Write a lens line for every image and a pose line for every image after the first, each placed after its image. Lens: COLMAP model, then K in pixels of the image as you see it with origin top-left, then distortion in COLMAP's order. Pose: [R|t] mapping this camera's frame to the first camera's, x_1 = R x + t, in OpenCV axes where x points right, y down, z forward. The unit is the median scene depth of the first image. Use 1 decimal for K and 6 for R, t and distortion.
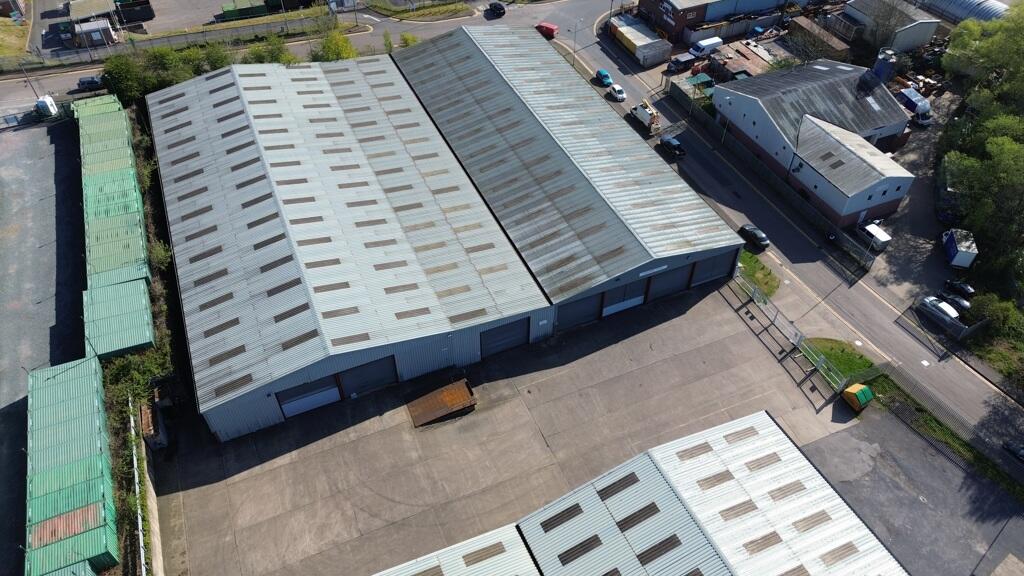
lens RADIAL K [[721.3, 0, 512.0], [0, 721.3, 288.0], [0, 0, 1]] dist [0.065453, -0.052533]
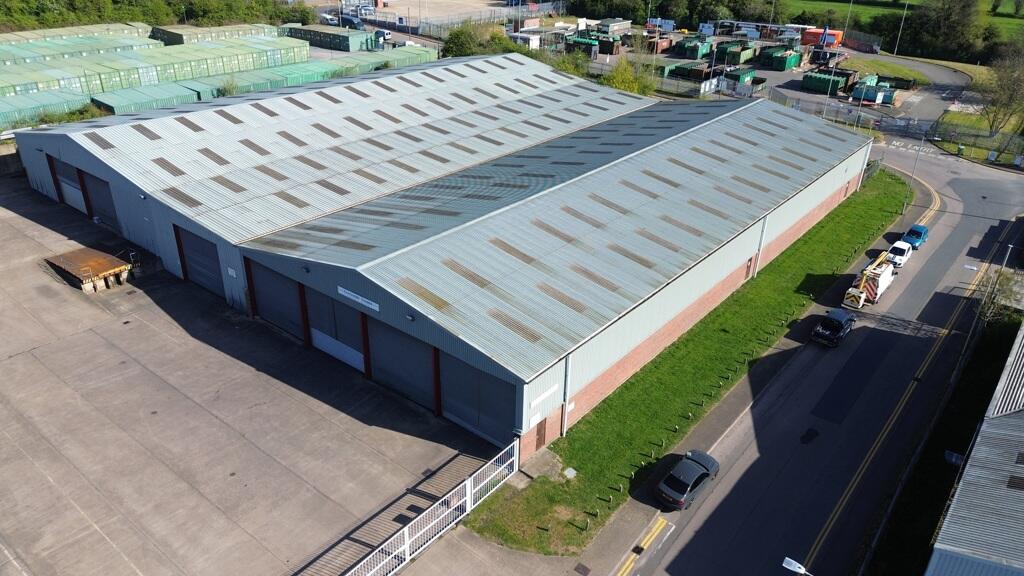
lens RADIAL K [[721.3, 0, 512.0], [0, 721.3, 288.0], [0, 0, 1]] dist [0.065453, -0.052533]
pose [[0.458881, 0.410895, -0.787777, 0.684966], [-0.646989, 0.762219, 0.020692, -0.117603], [0.608961, 0.500188, 0.615613, 0.779469]]
